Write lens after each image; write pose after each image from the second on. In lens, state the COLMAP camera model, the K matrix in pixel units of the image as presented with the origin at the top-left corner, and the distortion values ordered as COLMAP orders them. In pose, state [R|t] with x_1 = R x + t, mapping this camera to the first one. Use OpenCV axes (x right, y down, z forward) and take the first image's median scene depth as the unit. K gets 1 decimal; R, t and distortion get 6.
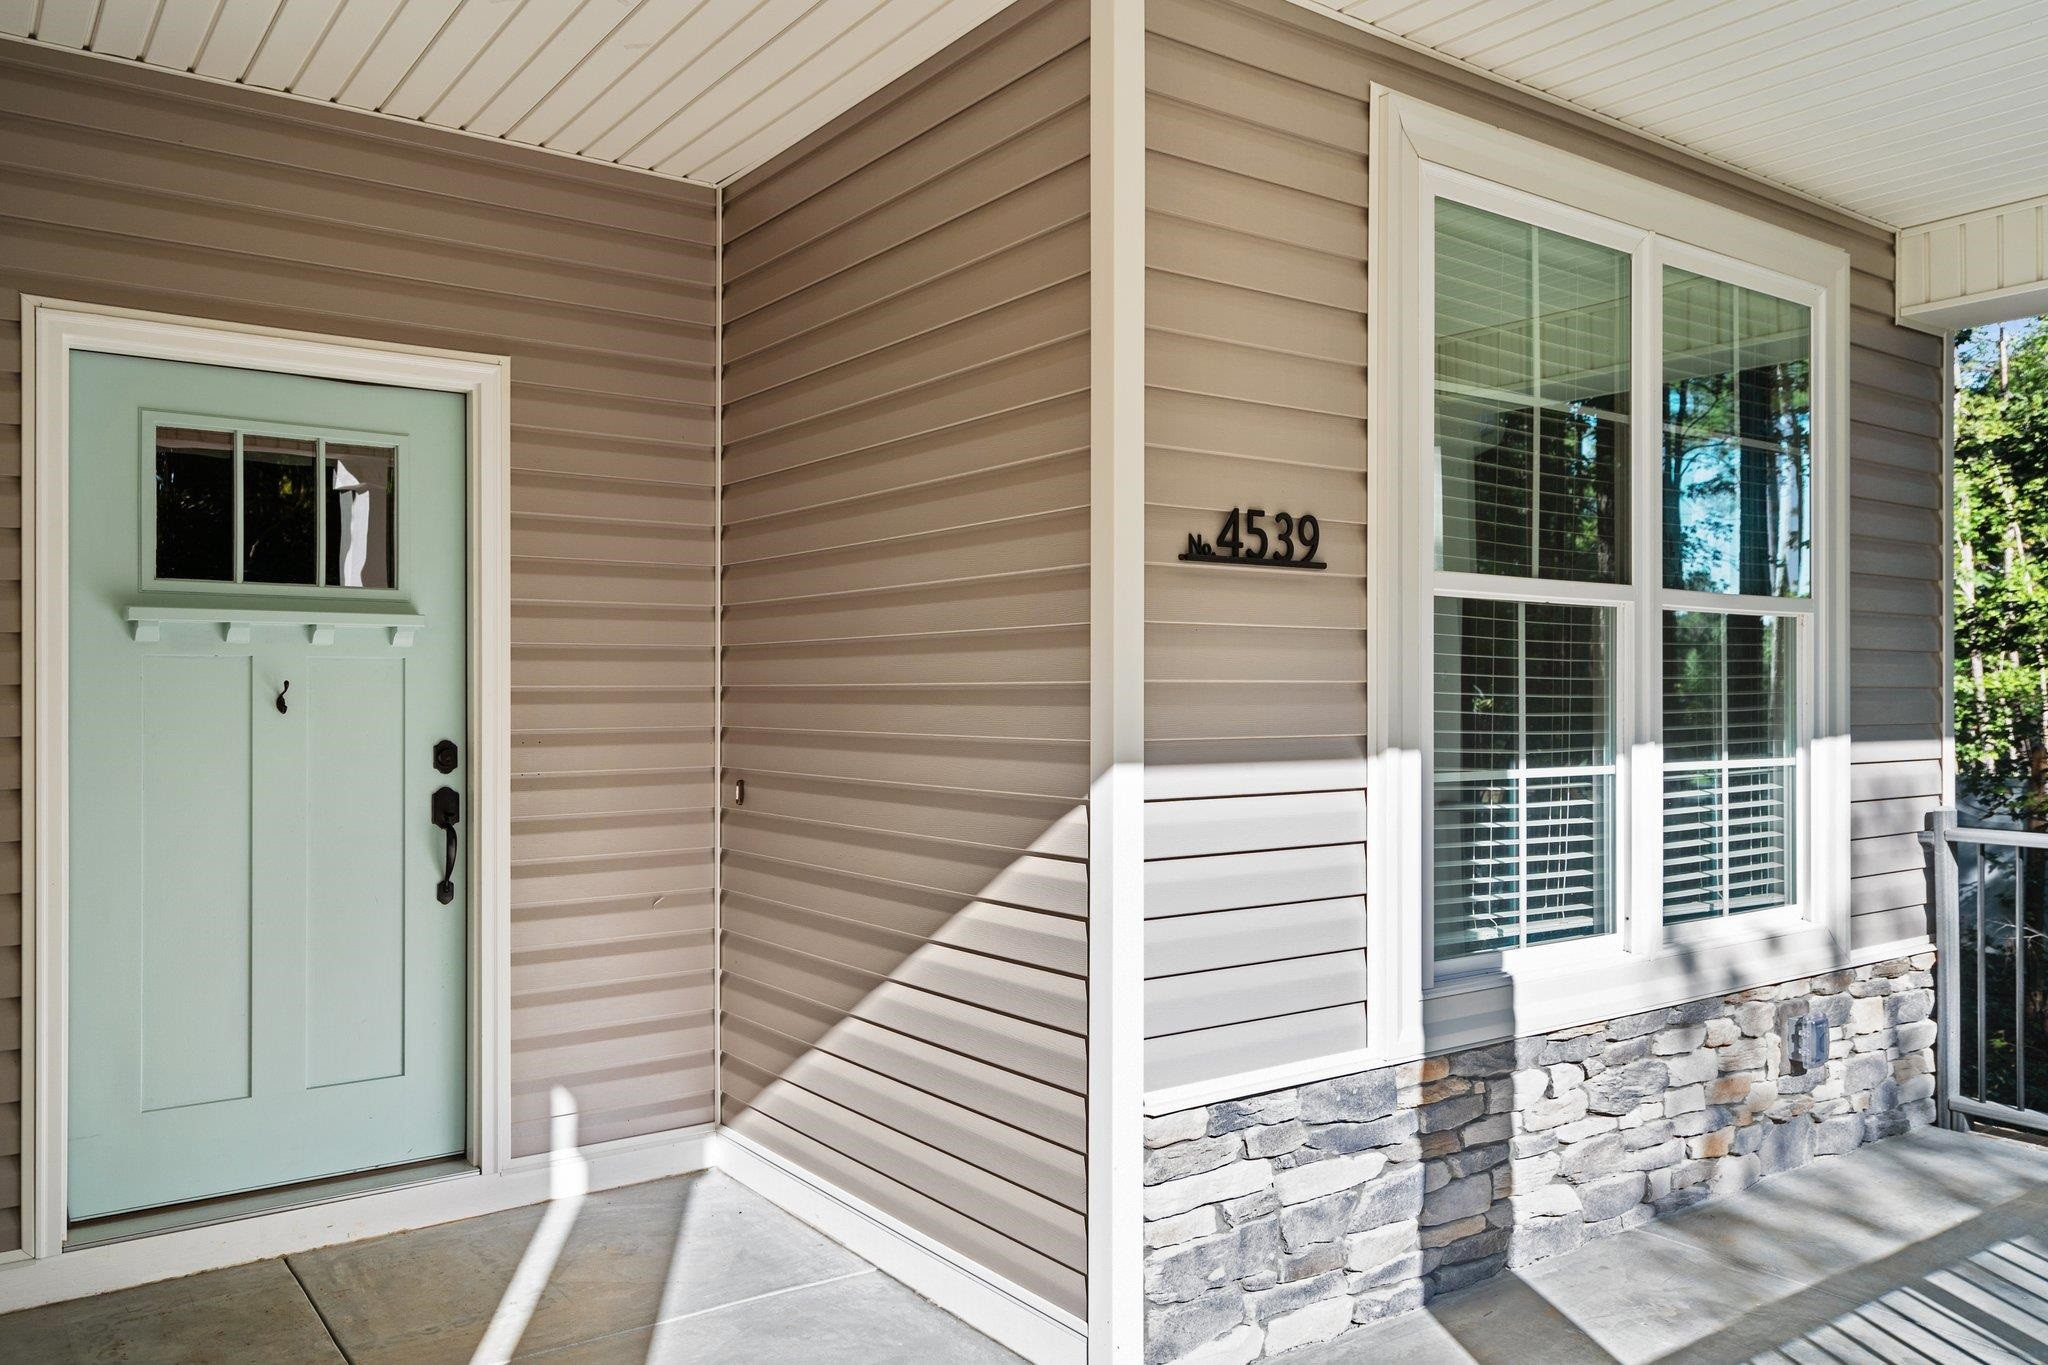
lens RADIAL K [[1518.2, 0, 1022.1], [0, 1518.2, 685.2], [0, 0, 1]] dist [-0.002521, -0.003759]
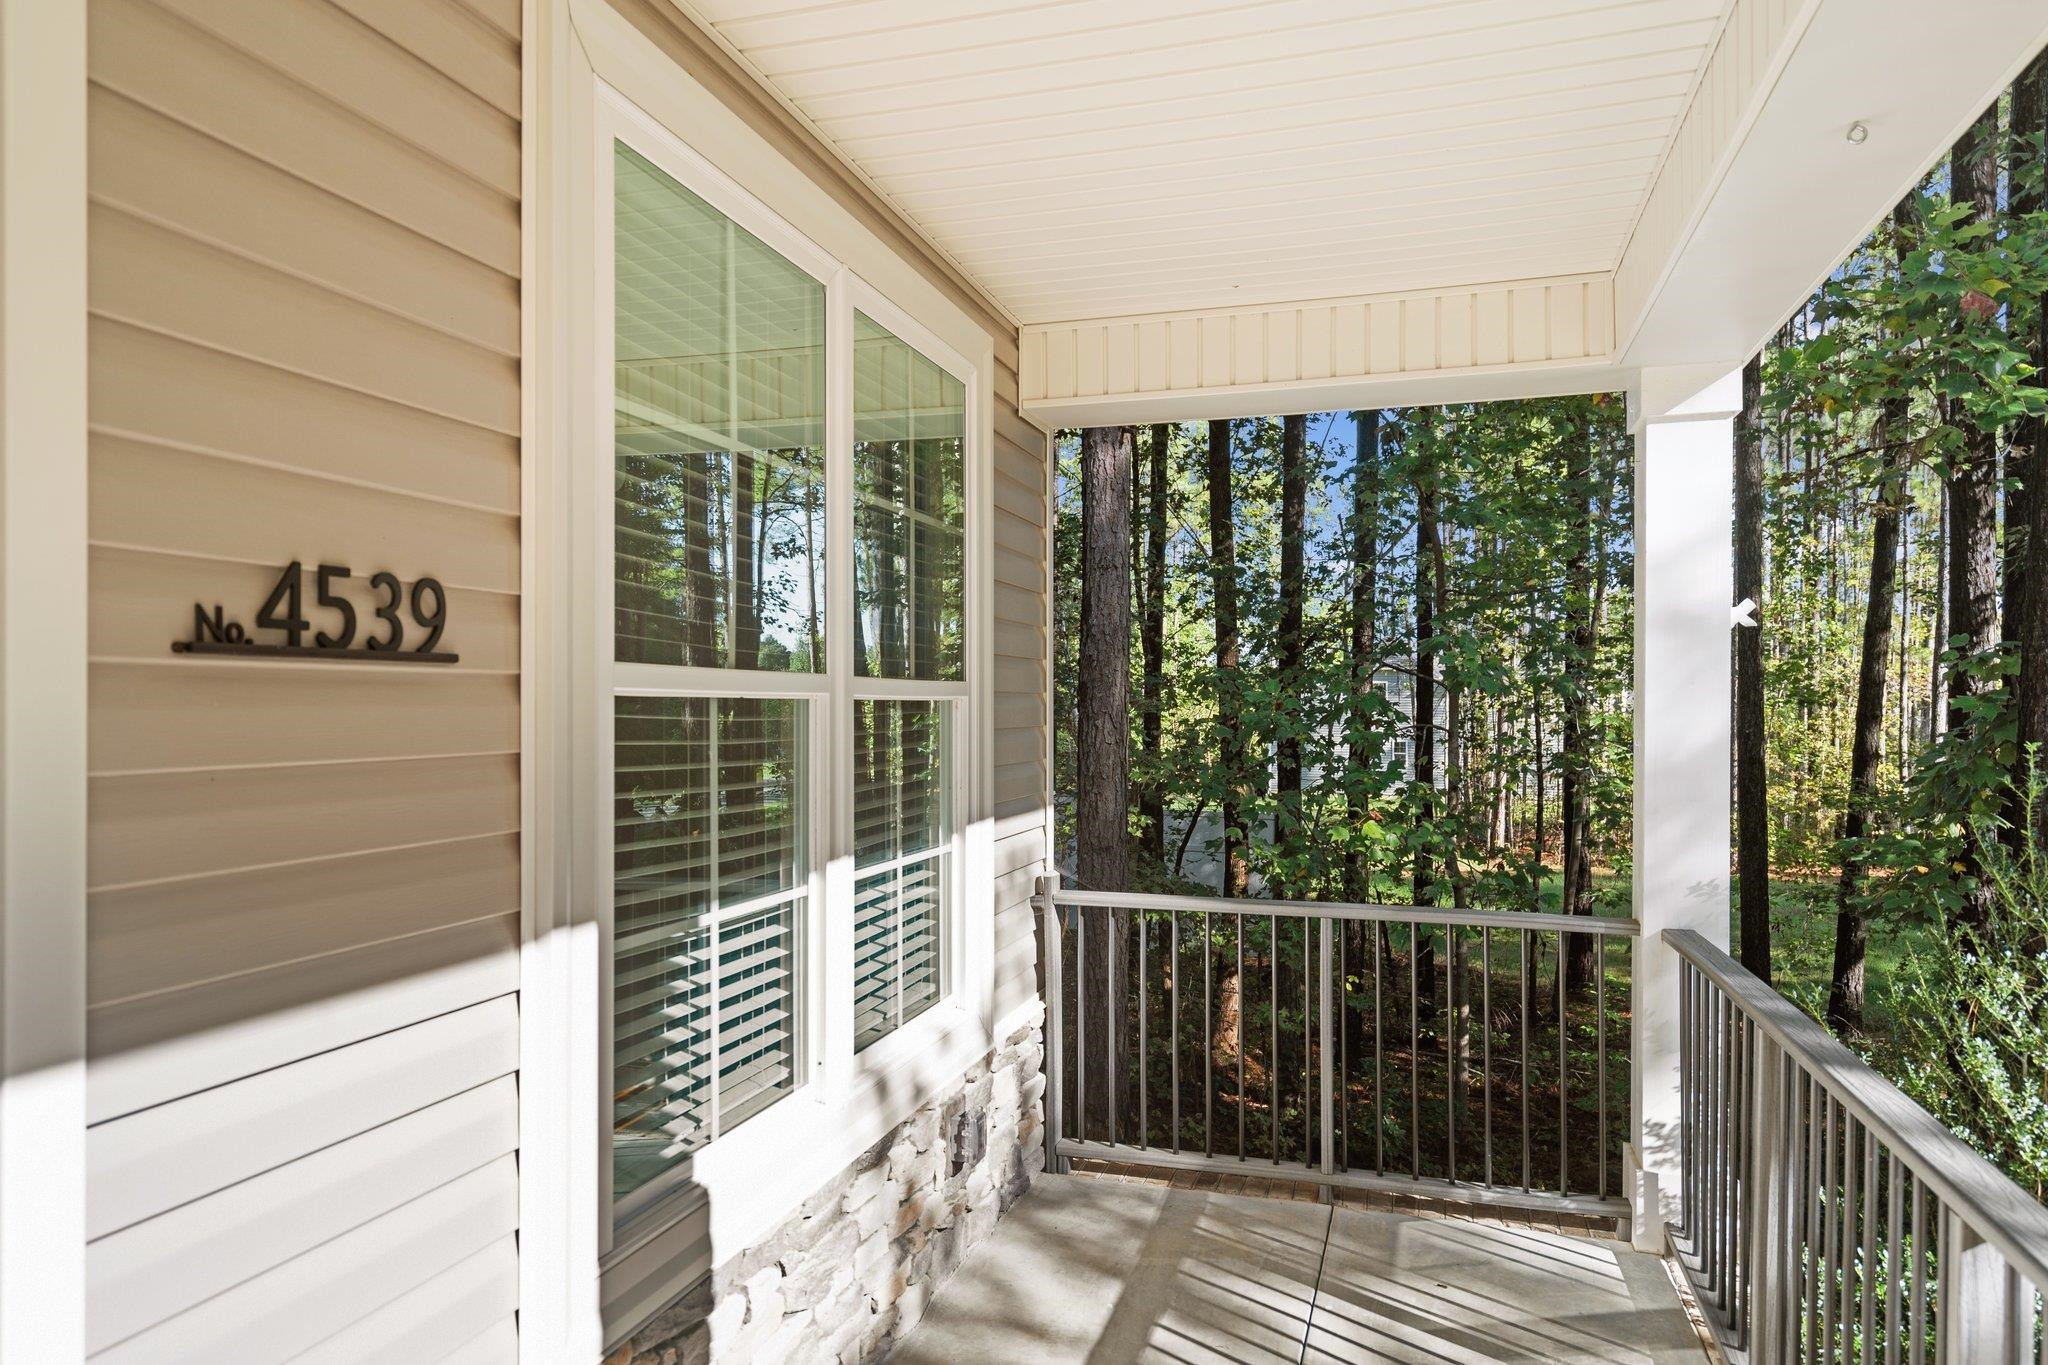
lens RADIAL K [[1231.5, 0, 1022.2], [0, 1231.5, 697.5], [0, 0, 1]] dist [0.007585, 0.002855]
pose [[0.779746, -0.001612, 0.626094, 0.053975], [-0.003743, 0.999967, 0.007236, -0.059928], [-0.626085, -0.007986, 0.779714, 0.398625]]
